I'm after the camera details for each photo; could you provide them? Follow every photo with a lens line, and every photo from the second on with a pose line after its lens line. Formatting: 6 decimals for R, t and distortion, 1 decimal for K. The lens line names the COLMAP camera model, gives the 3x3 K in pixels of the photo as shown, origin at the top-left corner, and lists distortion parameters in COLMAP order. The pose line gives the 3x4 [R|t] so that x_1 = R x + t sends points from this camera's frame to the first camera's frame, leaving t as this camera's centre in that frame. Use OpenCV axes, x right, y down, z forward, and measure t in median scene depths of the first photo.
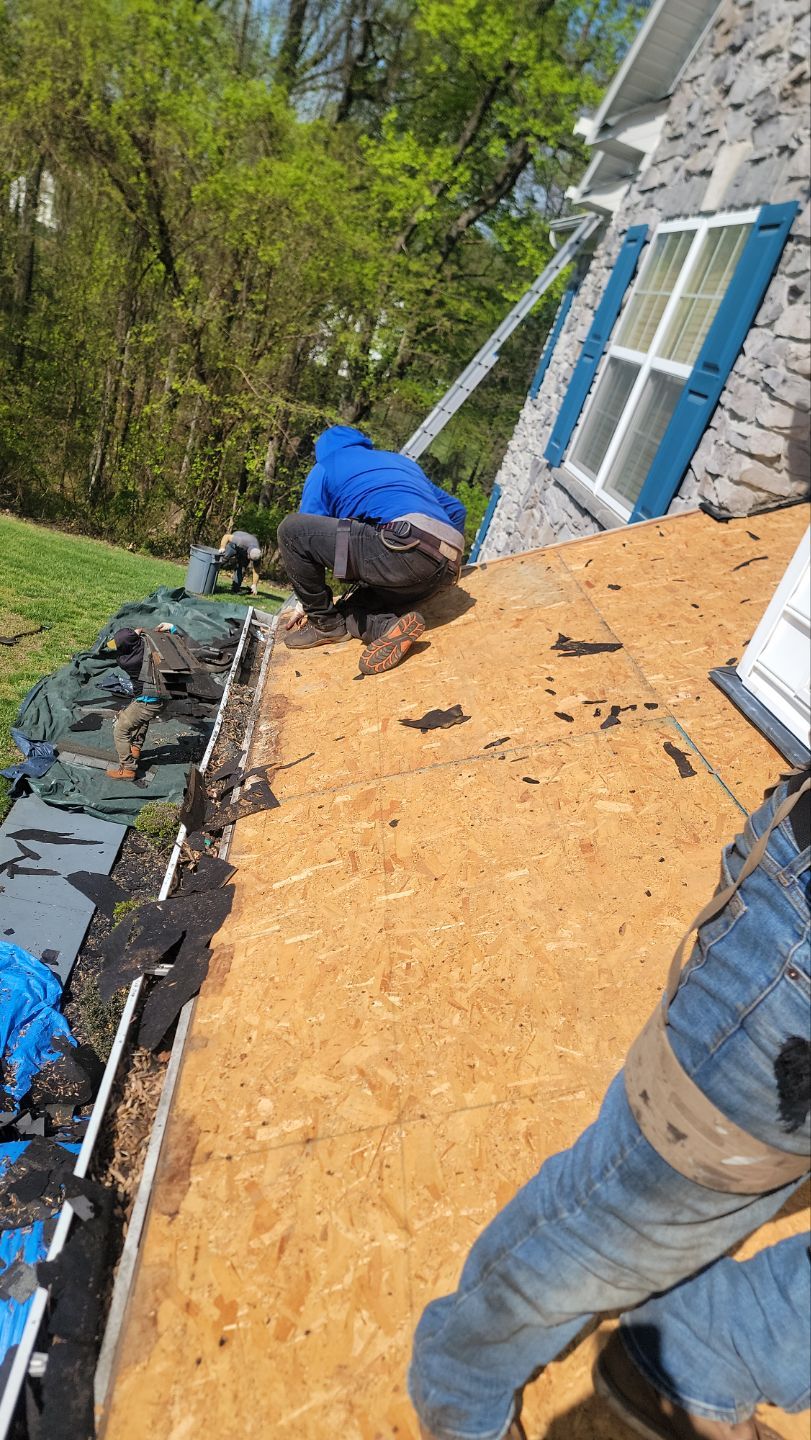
lens RADIAL K [[1032.3, 0, 410.1], [0, 1032.3, 719.2], [0, 0, 1]] dist [0.101239, -0.087054]
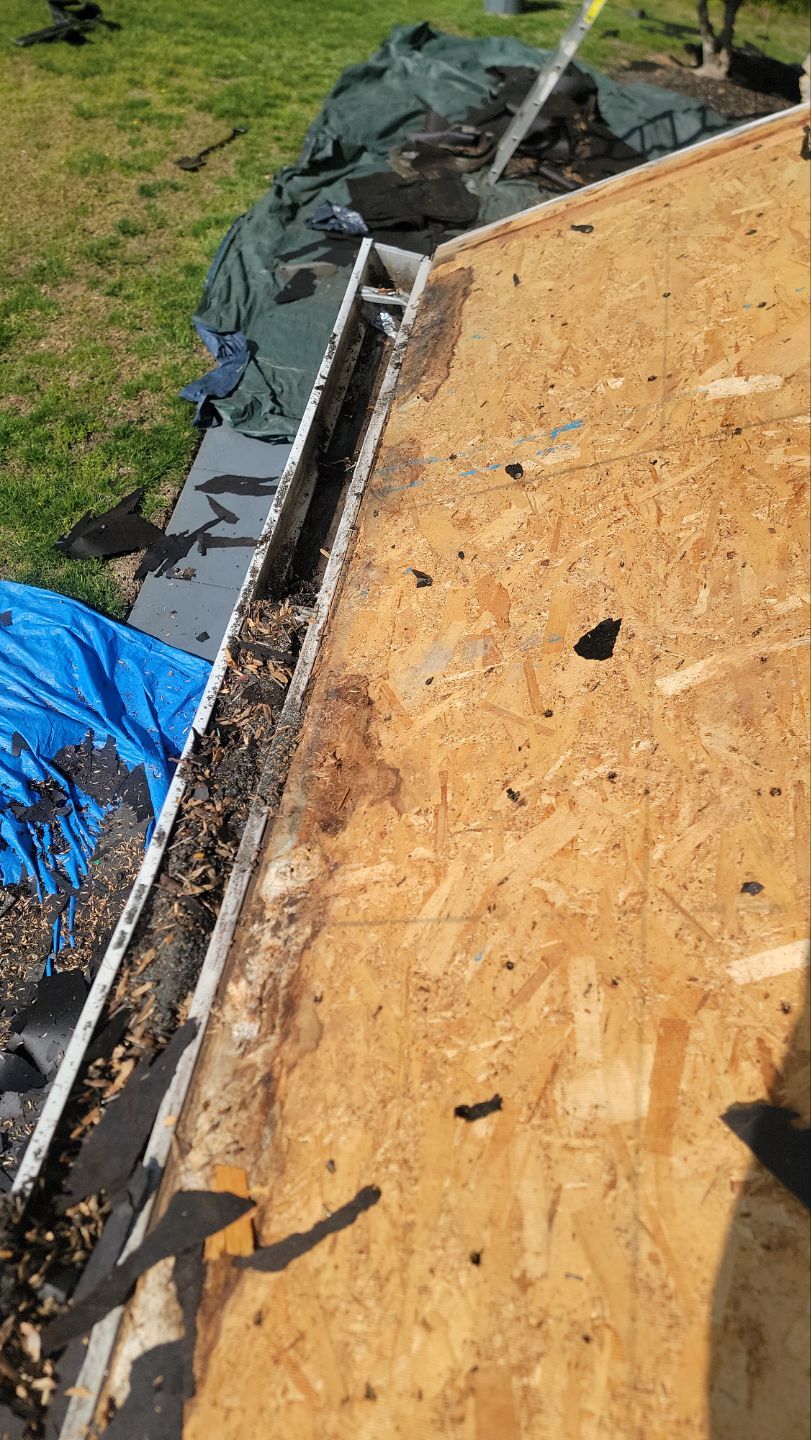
lens RADIAL K [[1032.3, 0, 393.6], [0, 1032.3, 723.1], [0, 0, 1]] dist [0.101239, -0.087054]
pose [[0.951971, 0.040706, -0.303470, -0.004262], [0.108204, 0.882448, 0.457796, -0.054648], [0.286431, -0.468645, 0.835661, 0.240613]]
